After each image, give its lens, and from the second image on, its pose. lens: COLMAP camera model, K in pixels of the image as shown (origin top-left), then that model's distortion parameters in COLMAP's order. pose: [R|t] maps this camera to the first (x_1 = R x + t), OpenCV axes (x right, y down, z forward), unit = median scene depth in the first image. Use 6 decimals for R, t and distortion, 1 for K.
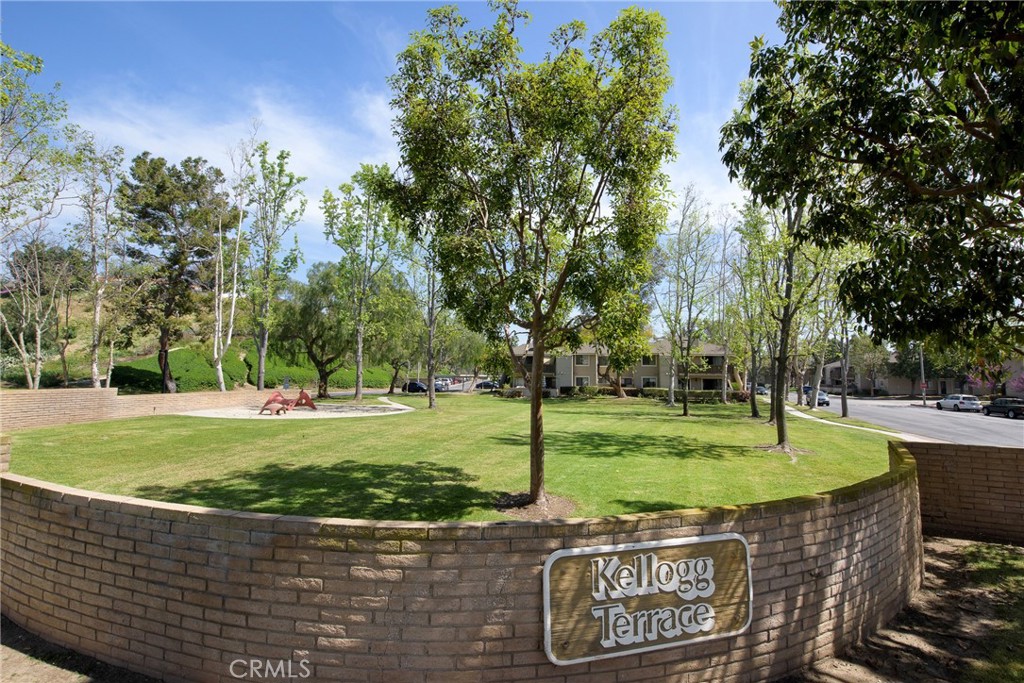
lens RADIAL K [[452.0, 0, 512.0], [0, 452.0, 341.5], [0, 0, 1]] dist [-0.018748, 0.000106]
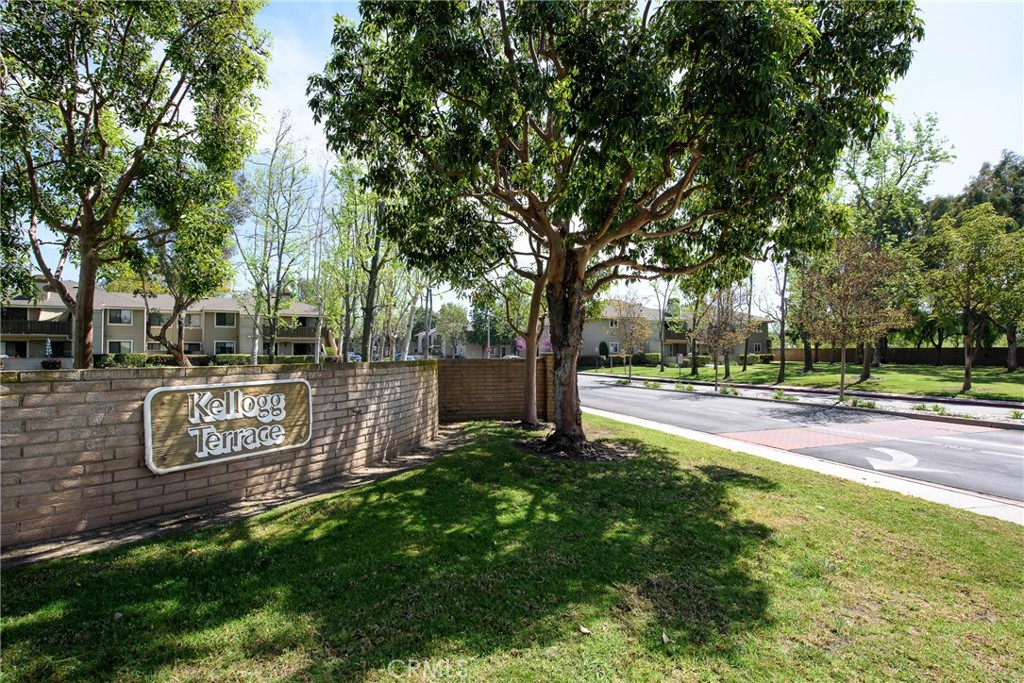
lens RADIAL K [[535.5, 0, 521.6], [0, 535.5, 341.3], [0, 0, 1]] dist [-0.002860, -0.000947]
pose [[0.695704, 0.003423, 0.718321, -0.210019], [-0.055119, 0.997295, 0.048631, 0.167003], [-0.716211, -0.073426, 0.694010, -0.595560]]
